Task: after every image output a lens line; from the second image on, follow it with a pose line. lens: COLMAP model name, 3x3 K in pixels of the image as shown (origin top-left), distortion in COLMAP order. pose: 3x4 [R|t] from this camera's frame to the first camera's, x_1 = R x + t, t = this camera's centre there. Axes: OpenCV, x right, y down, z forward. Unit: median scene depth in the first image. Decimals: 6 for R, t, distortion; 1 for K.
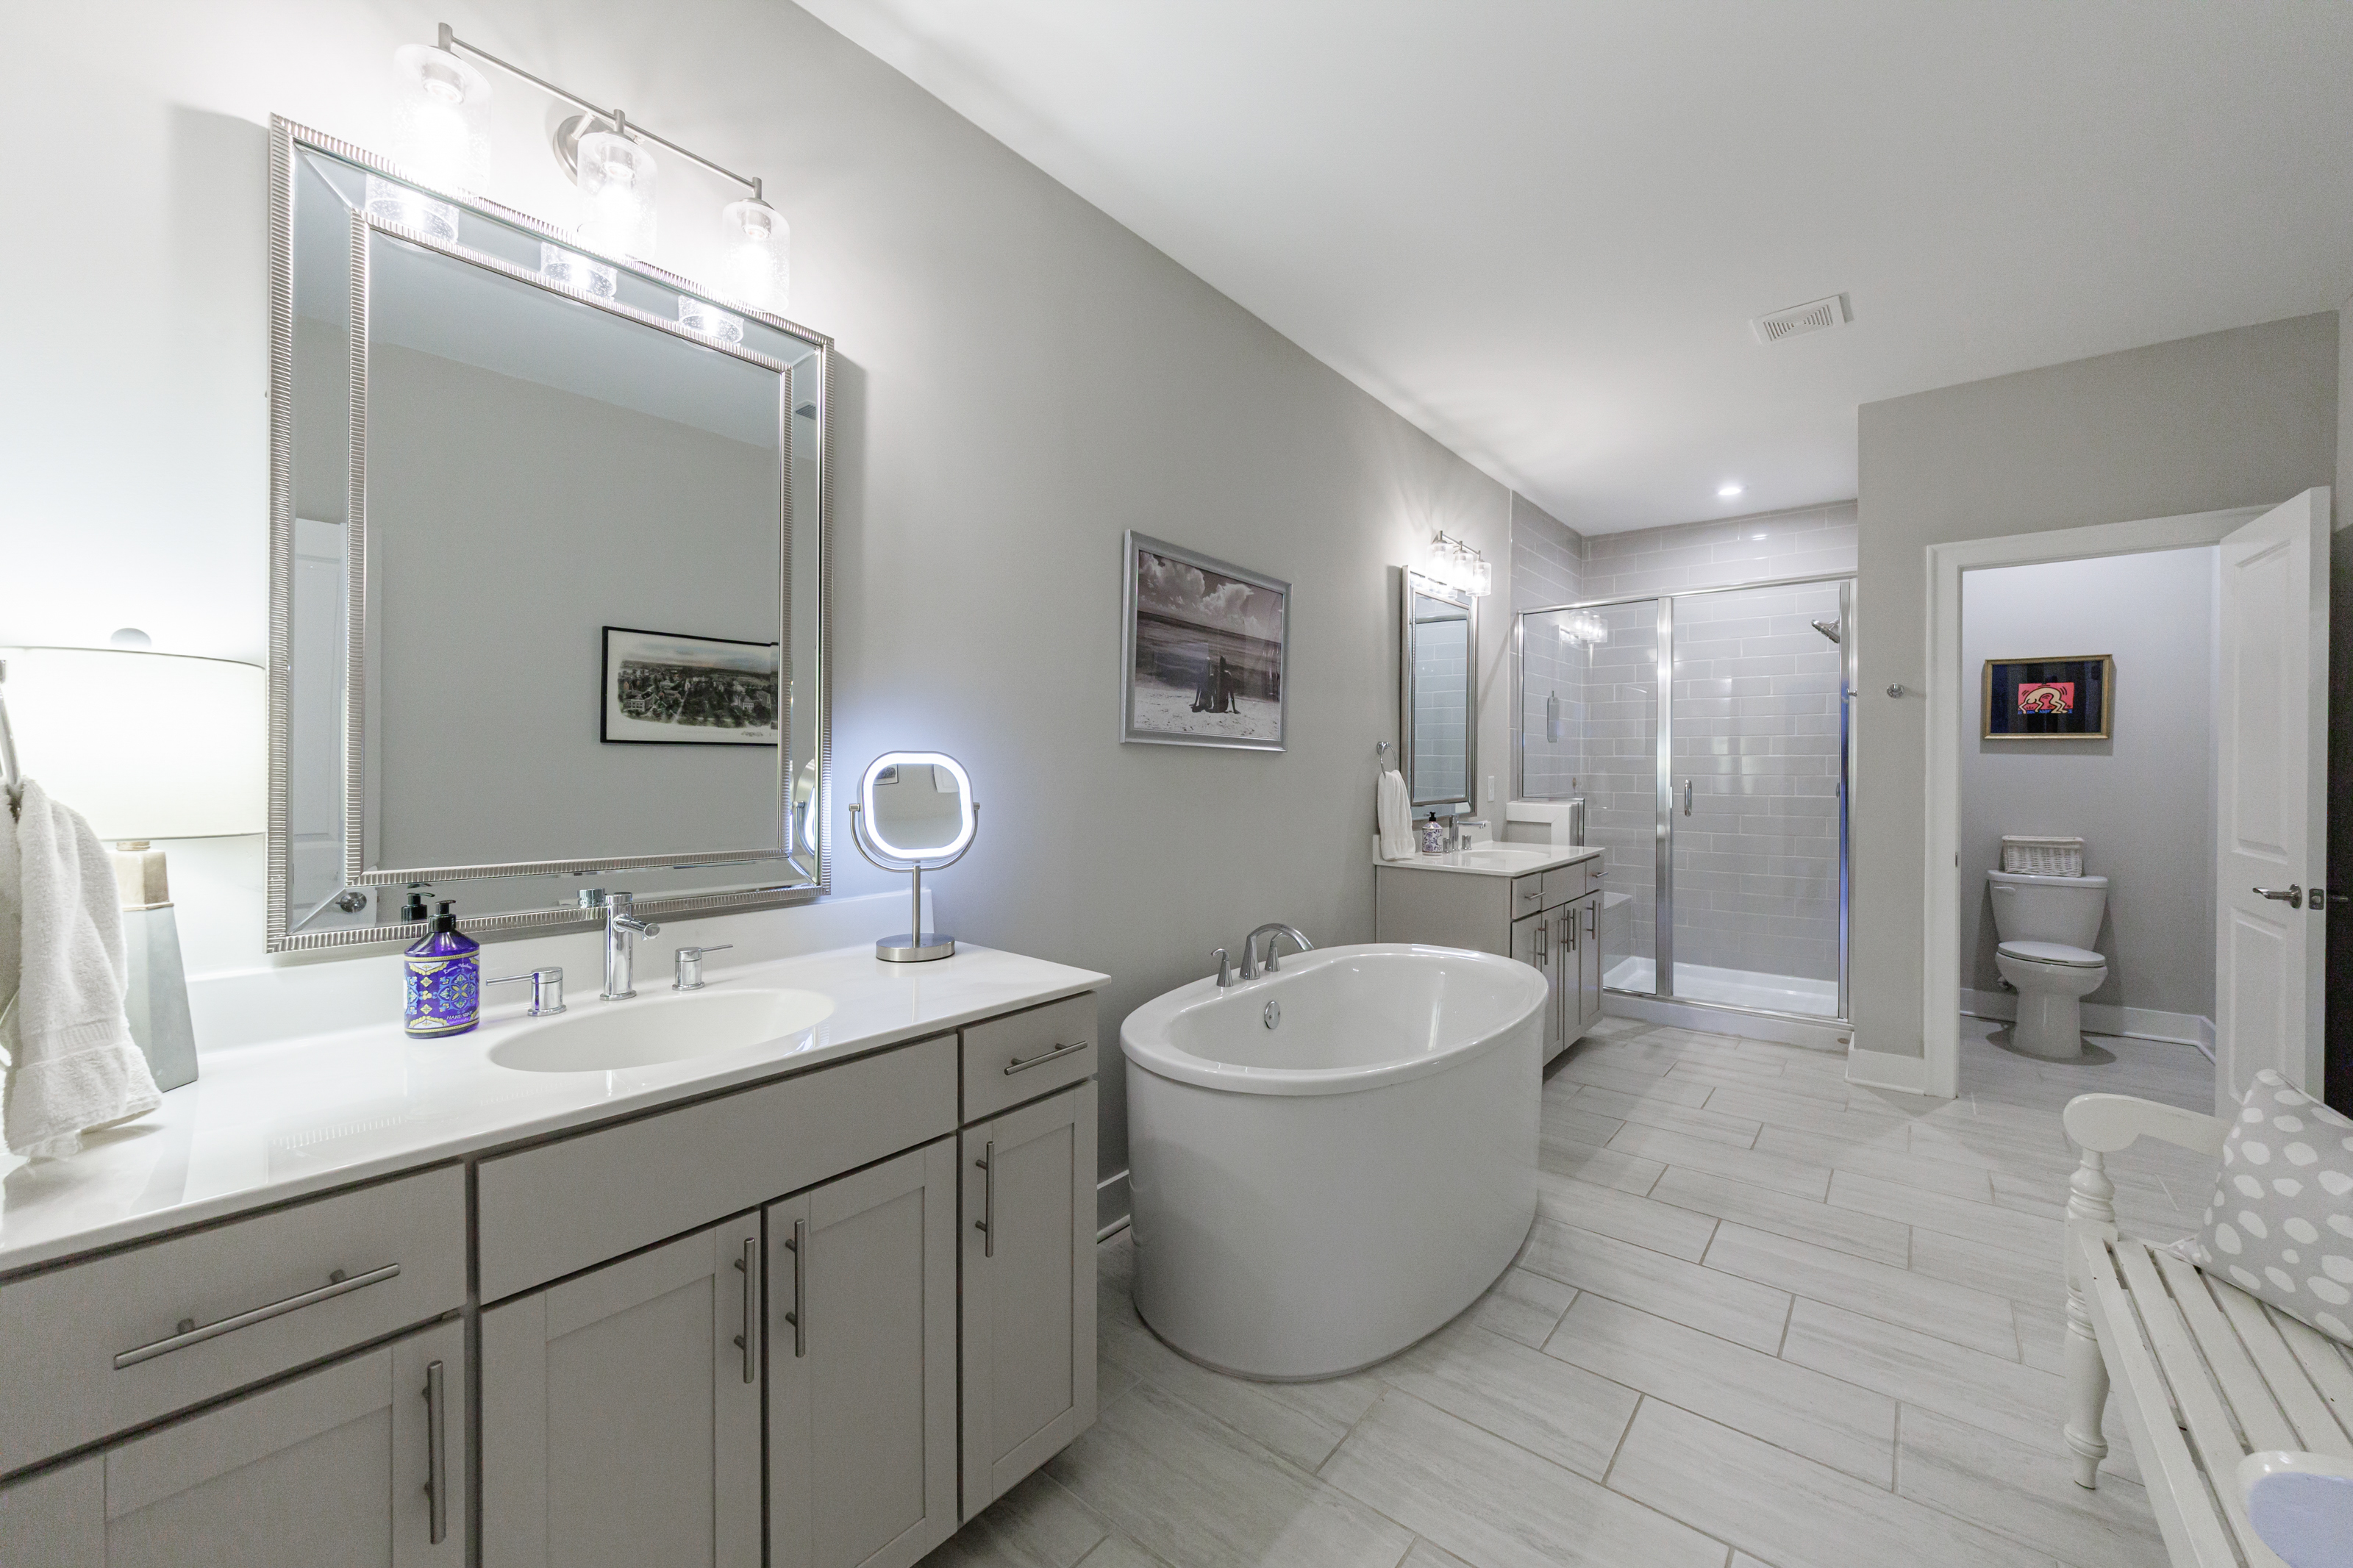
lens RADIAL K [[940.9, 0, 1157.6], [0, 940.9, 769.0], [0, 0, 1]] dist [0.001017, 0.000653]
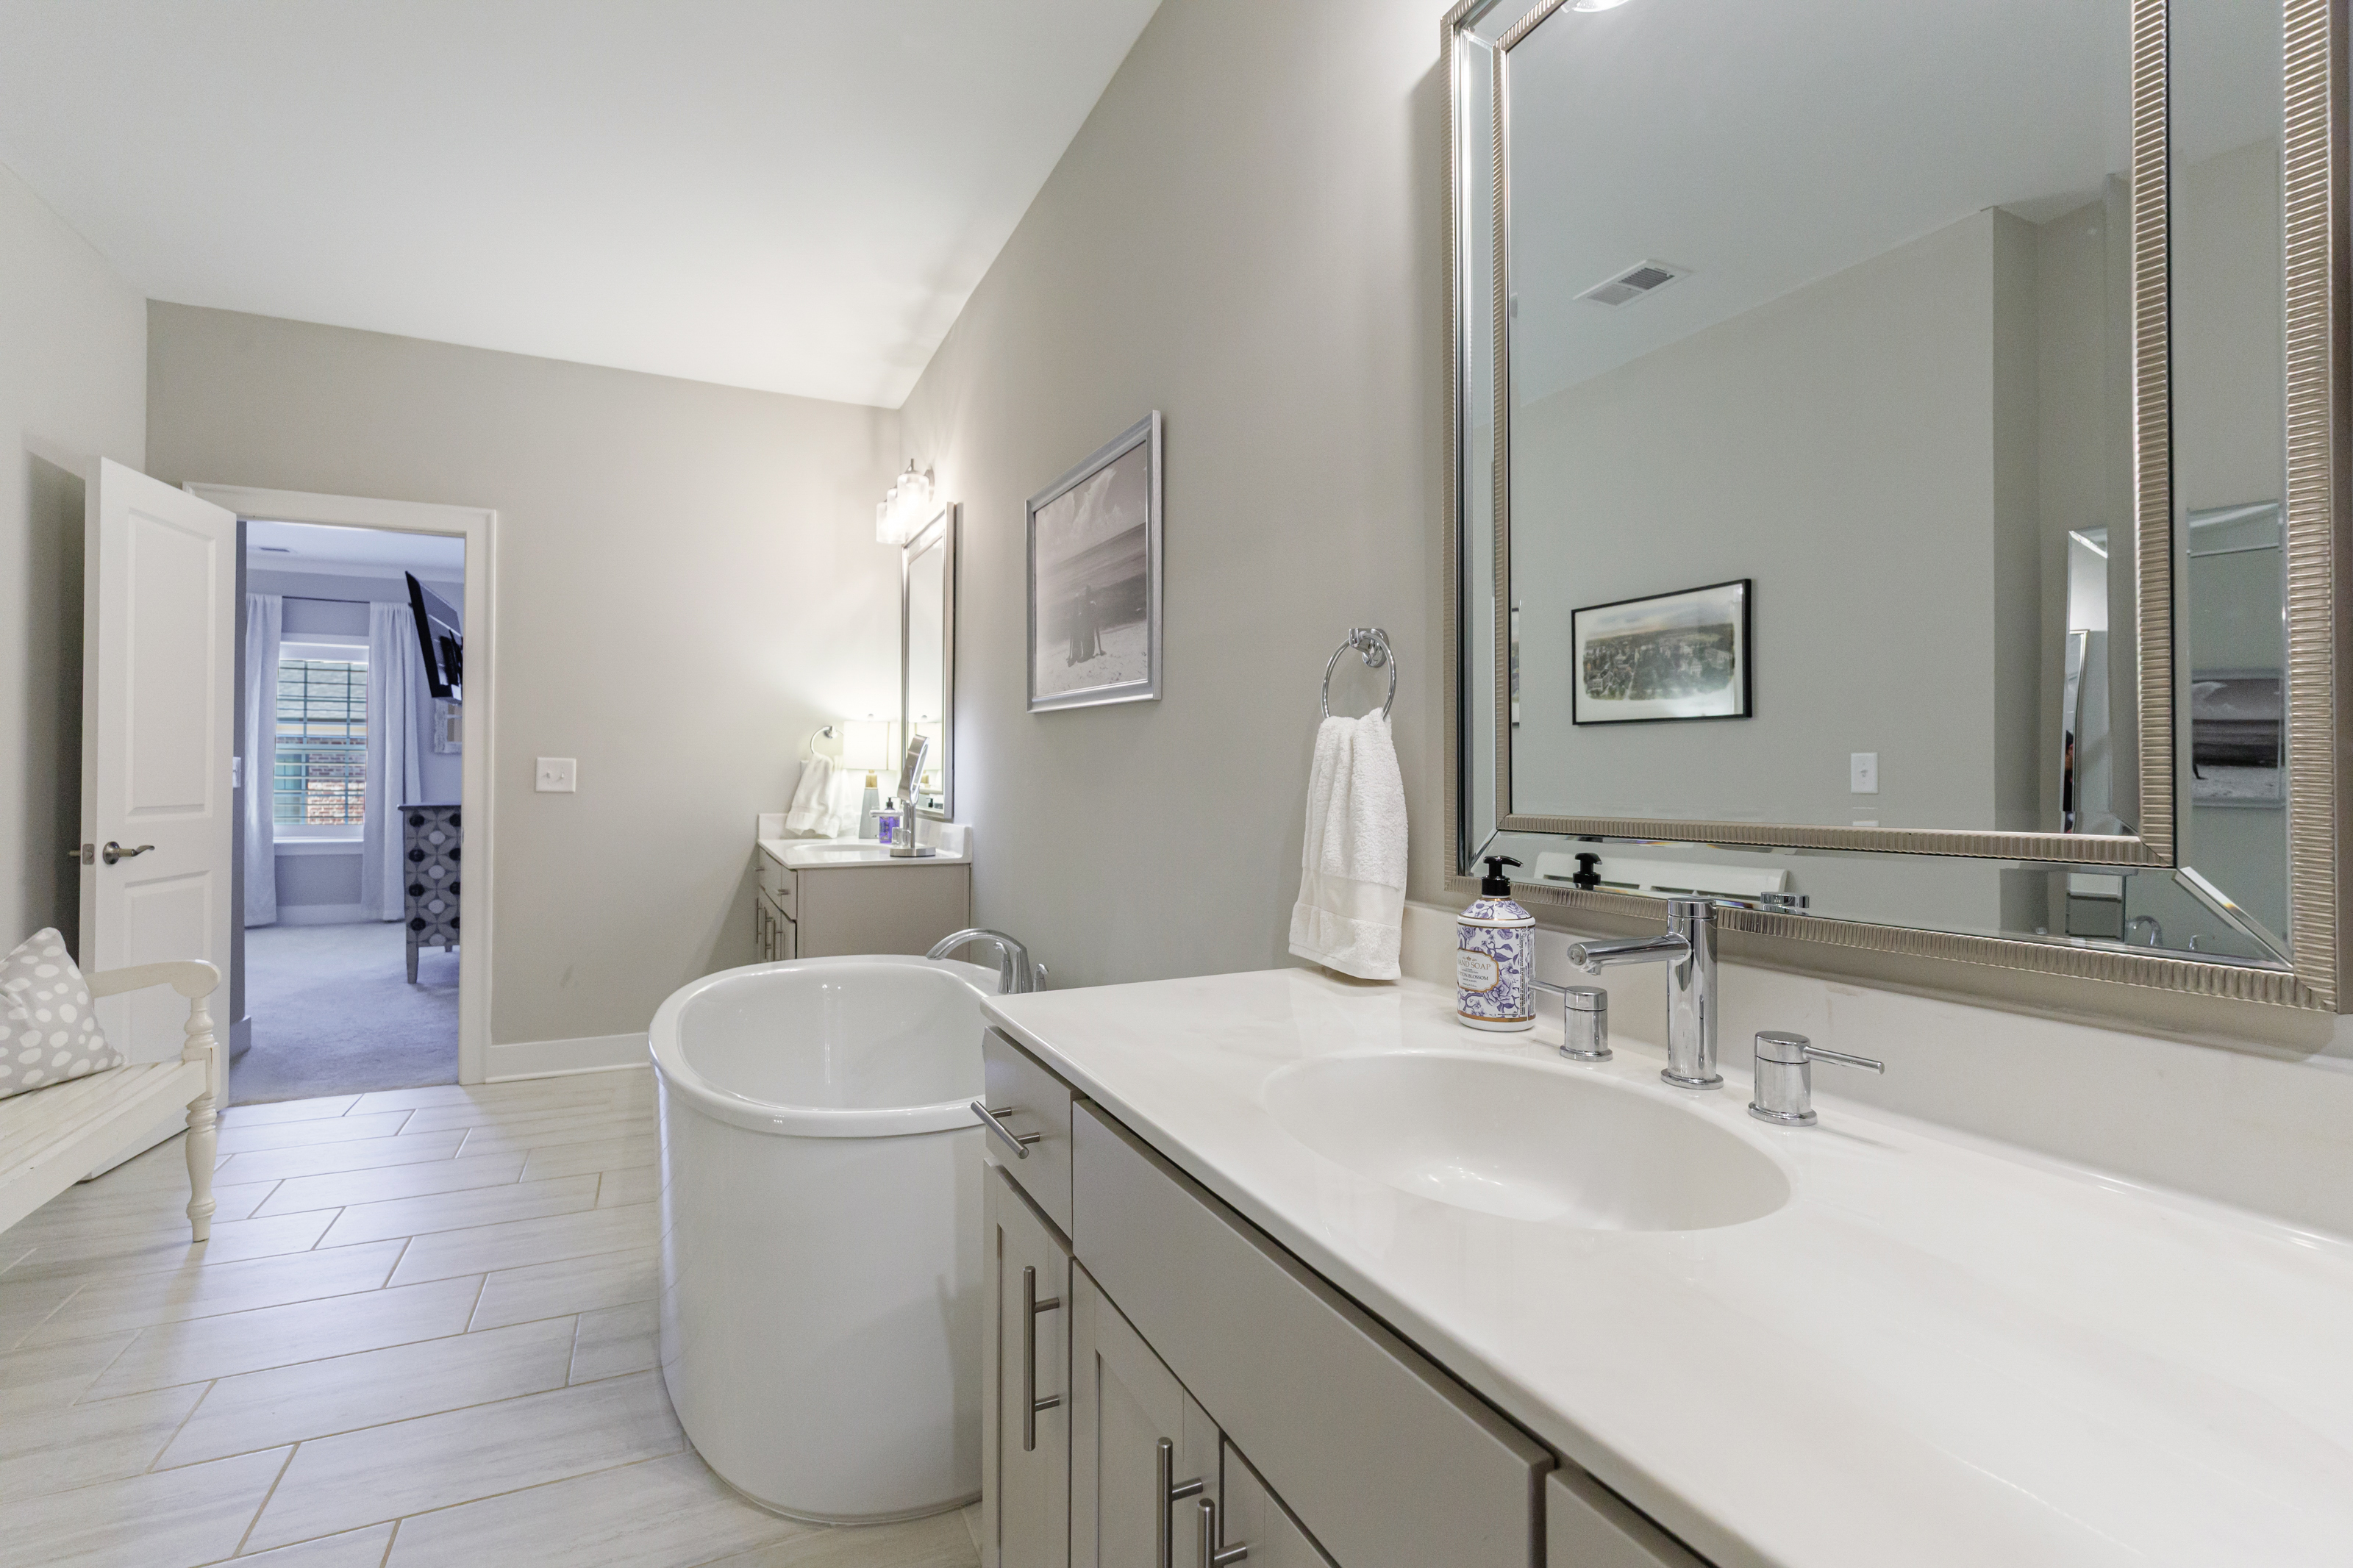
lens RADIAL K [[1036.6, 0, 1176.7], [0, 1036.6, 761.5], [0, 0, 1]] dist [0.006836, -0.002184]
pose [[-0.407632, -0.007210, -0.913118, 0.791071], [-0.004386, 0.999973, -0.005938, 0.025703], [0.913136, 0.001585, -0.407652, 1.385404]]
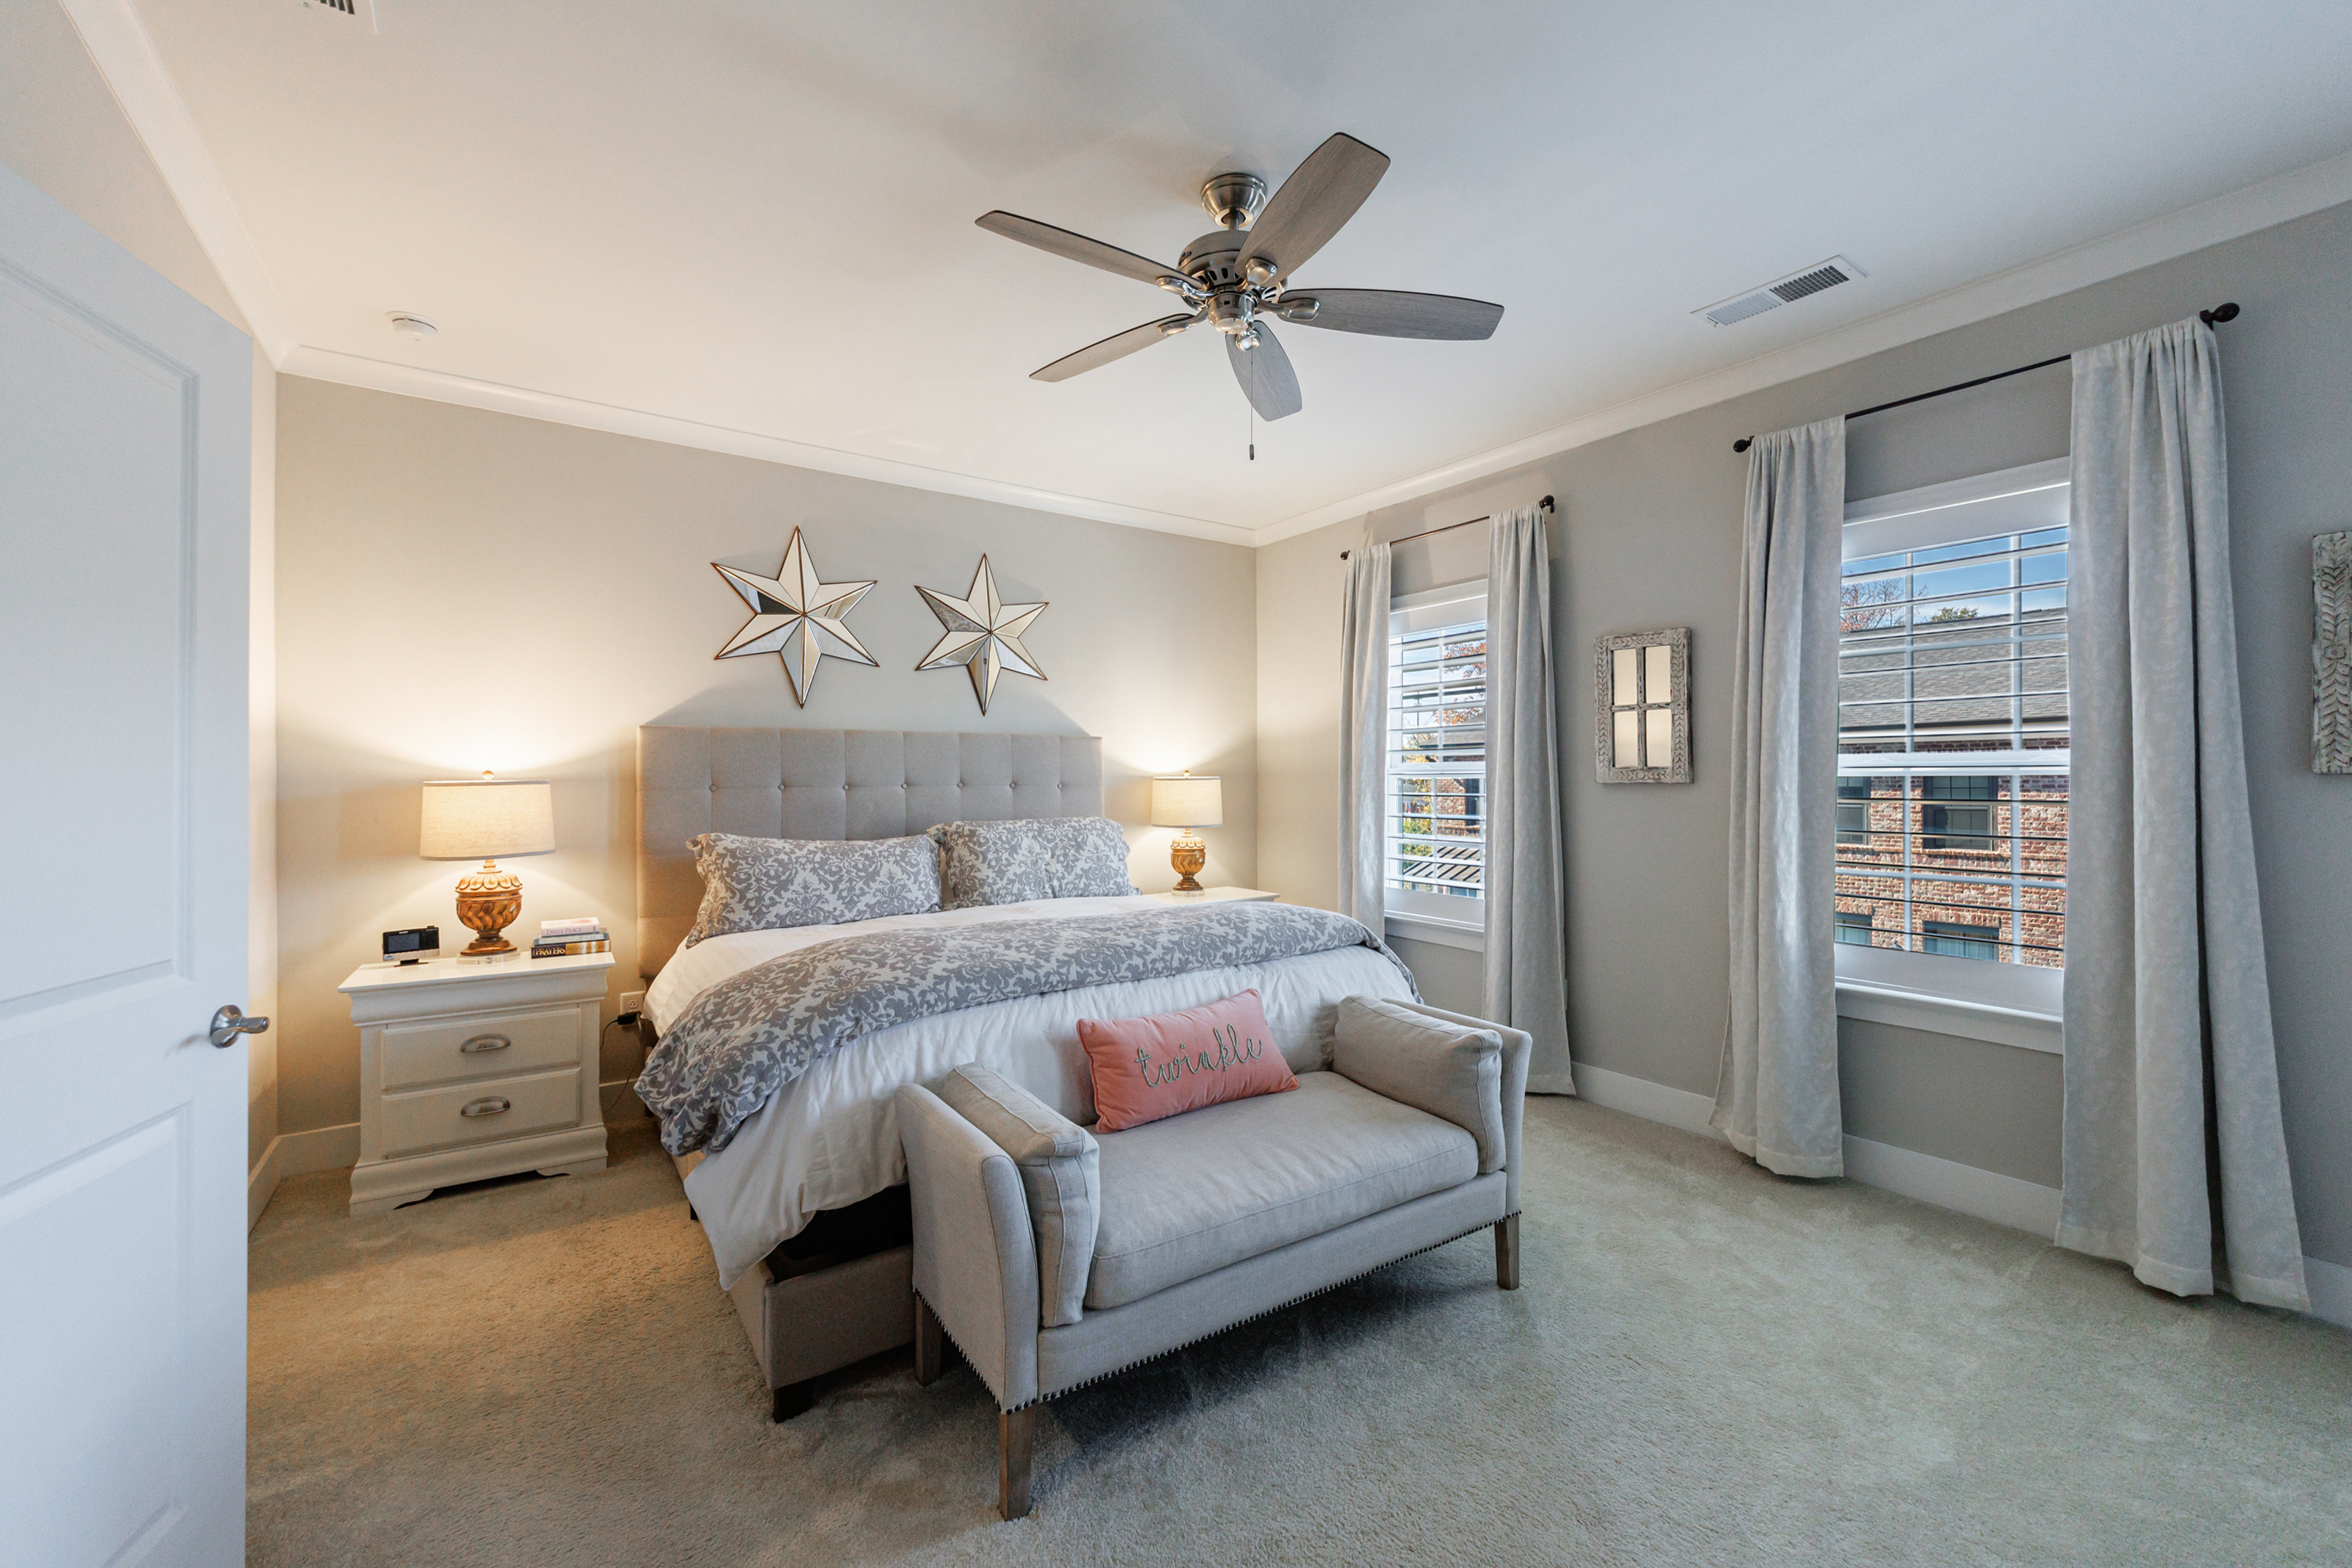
lens RADIAL K [[940.4, 0, 1160.6], [0, 940.4, 778.9], [0, 0, 1]] dist [0.001017, 0.000653]
pose [[-0.960747, 0.003830, 0.277401, 0.496087], [0.001205, 0.999953, -0.009633, 0.019963], [-0.277425, -0.008920, -0.960706, 0.833707]]
